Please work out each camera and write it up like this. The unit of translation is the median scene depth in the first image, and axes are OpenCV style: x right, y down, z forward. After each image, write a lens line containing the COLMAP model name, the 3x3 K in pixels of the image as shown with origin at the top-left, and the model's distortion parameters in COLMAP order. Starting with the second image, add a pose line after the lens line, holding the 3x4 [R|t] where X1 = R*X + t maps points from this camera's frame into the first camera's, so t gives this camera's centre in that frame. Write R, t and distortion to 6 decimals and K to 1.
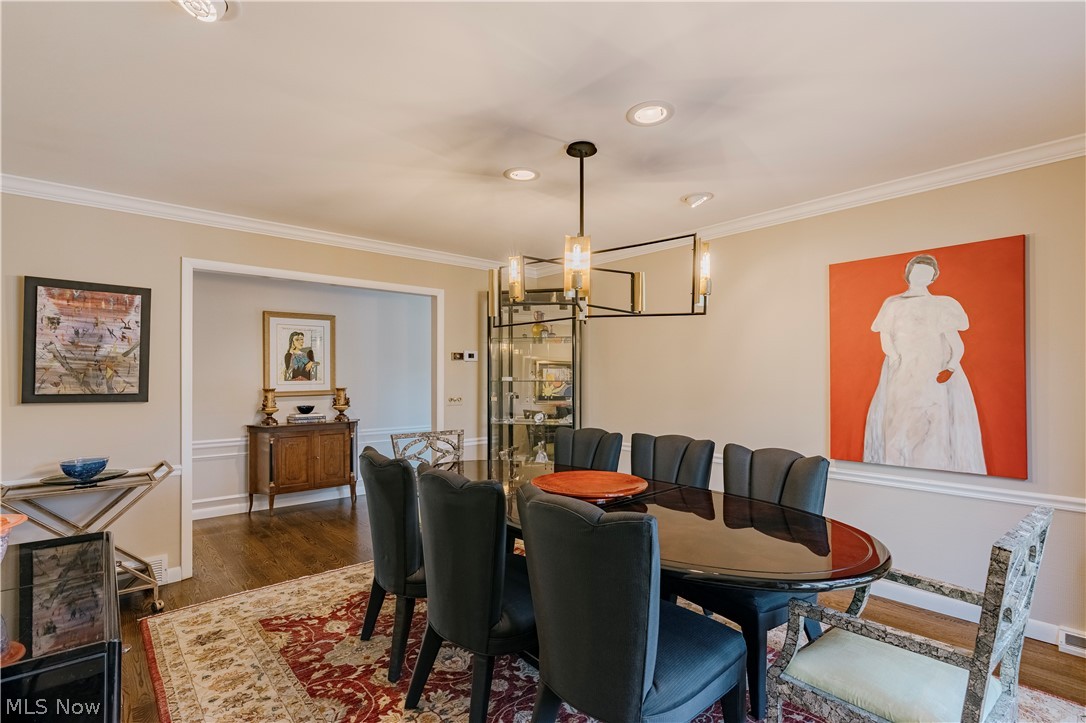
lens RADIAL K [[497.6, 0, 546.0], [0, 497.6, 368.4], [0, 0, 1]] dist [-0.001027, -0.000083]
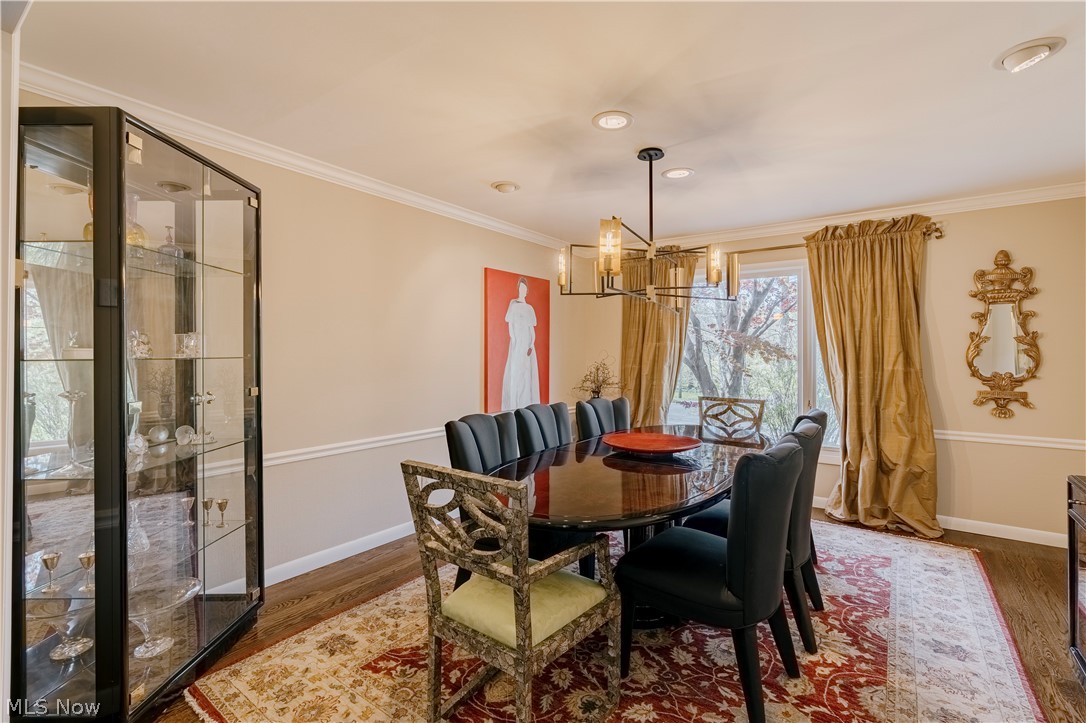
lens RADIAL K [[497.6, 0, 545.1], [0, 497.6, 356.0], [0, 0, 1]] dist [-0.001027, -0.000083]
pose [[-0.208199, -0.006436, 0.978065, -1.148180], [-0.014281, 0.999892, 0.003539, 0.029476], [-0.977982, -0.013231, -0.208268, 1.703909]]
